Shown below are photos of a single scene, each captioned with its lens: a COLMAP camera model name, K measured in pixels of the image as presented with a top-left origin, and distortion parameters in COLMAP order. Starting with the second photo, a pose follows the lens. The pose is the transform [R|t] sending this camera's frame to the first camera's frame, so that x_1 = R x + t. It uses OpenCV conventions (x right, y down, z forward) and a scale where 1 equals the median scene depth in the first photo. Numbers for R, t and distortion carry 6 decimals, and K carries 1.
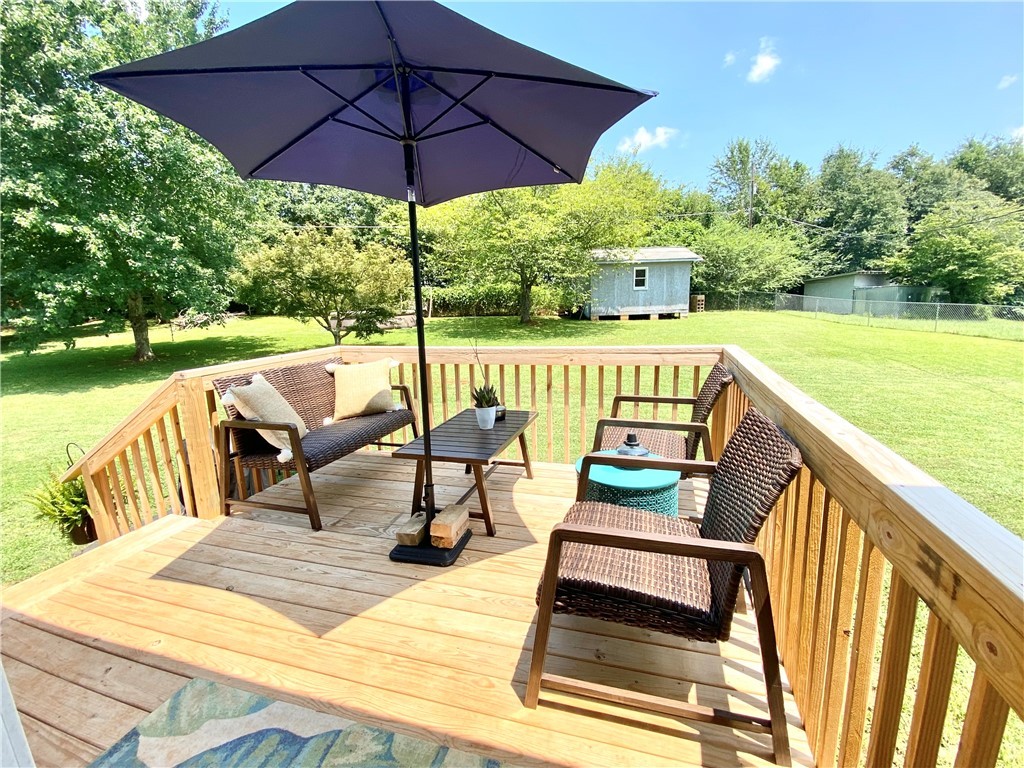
lens RADIAL K [[468.6, 0, 511.9], [0, 468.6, 394.5], [0, 0, 1]] dist [0.000274, -0.000225]
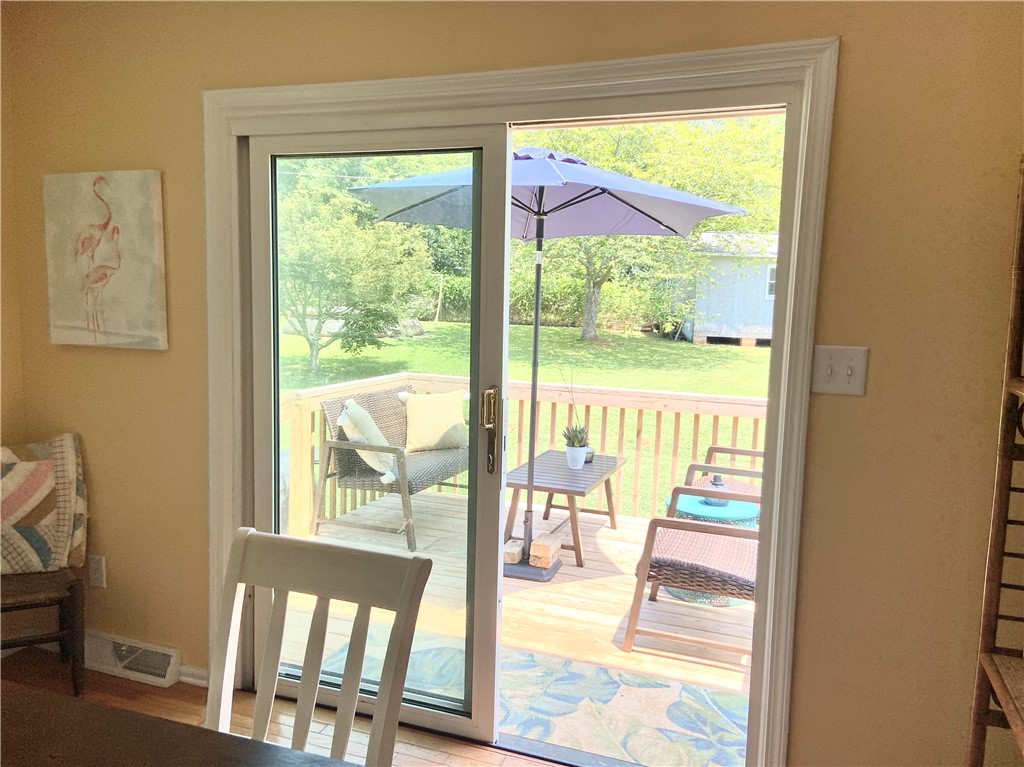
lens RADIAL K [[780.1, 0, 512.0], [0, 780.1, 383.5], [0, 0, 1]] dist [0.049098, 0.000920]
pose [[0.995948, 0.067099, -0.059884, -0.087957], [-0.072131, 0.993659, -0.086253, 0.039813], [0.053717, 0.090223, 0.994472, -0.582131]]
